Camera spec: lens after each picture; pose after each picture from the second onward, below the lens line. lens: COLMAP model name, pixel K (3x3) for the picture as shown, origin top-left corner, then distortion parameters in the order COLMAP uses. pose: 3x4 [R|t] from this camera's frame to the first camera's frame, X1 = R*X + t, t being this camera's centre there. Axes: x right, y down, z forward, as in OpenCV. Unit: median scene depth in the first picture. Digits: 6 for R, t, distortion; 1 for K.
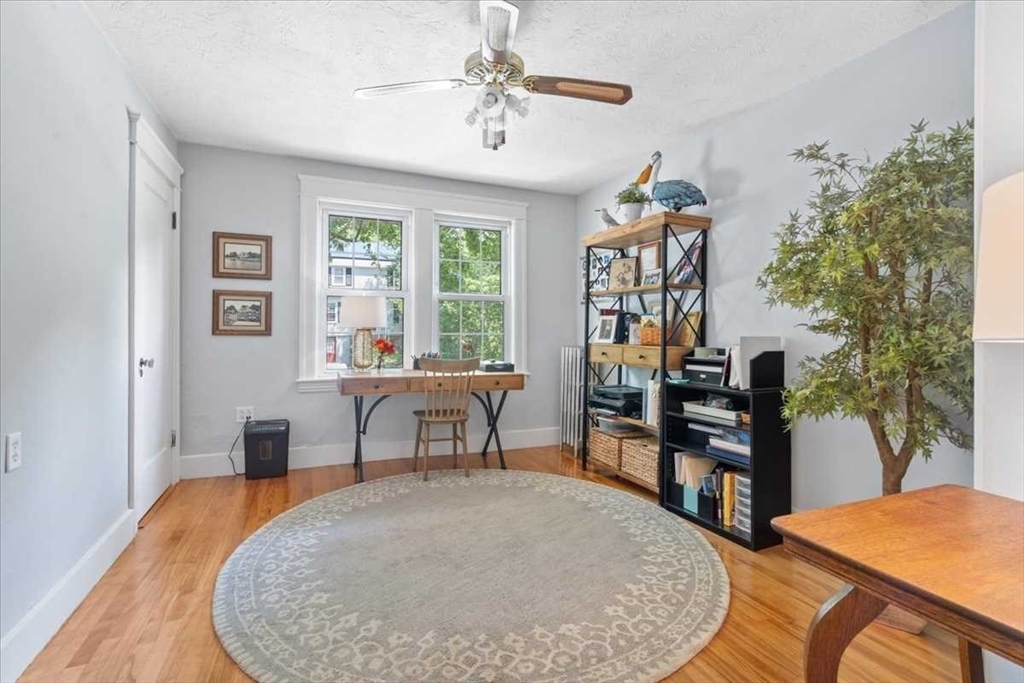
lens RADIAL K [[526.8, 0, 527.7], [0, 526.8, 358.4], [0, 0, 1]] dist [0.019163, 0.000346]
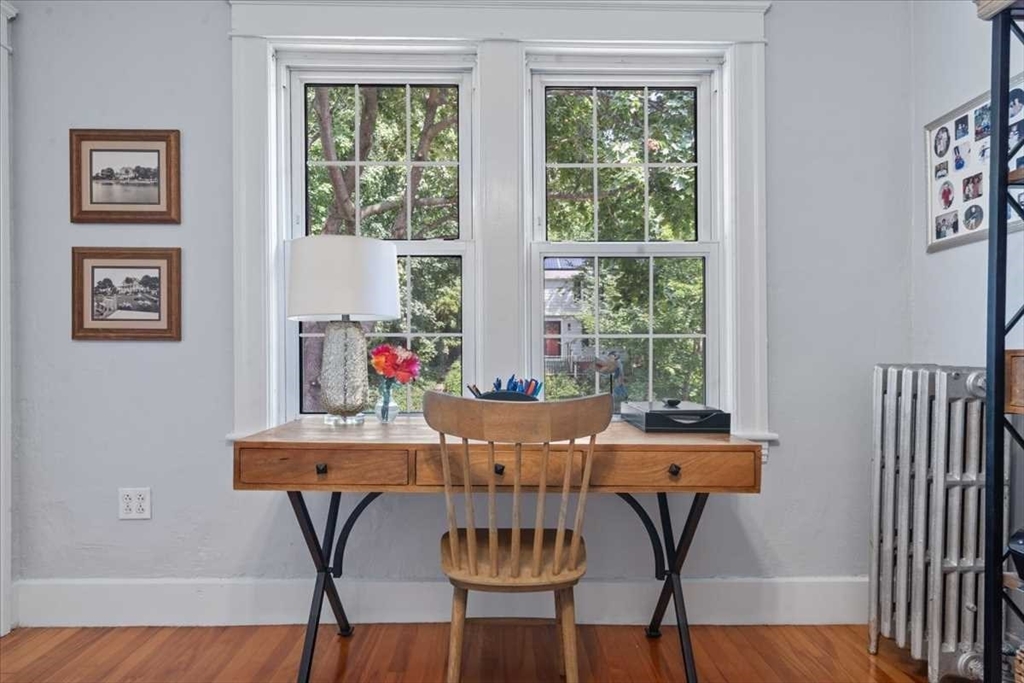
lens RADIAL K [[526.8, 0, 527.7], [0, 526.8, 358.4], [0, 0, 1]] dist [0.019163, 0.000346]
pose [[0.913247, -0.008629, -0.407315, -0.005183], [-0.016012, 0.998243, -0.057049, -0.004727], [0.407092, 0.058622, 0.911504, 0.700696]]
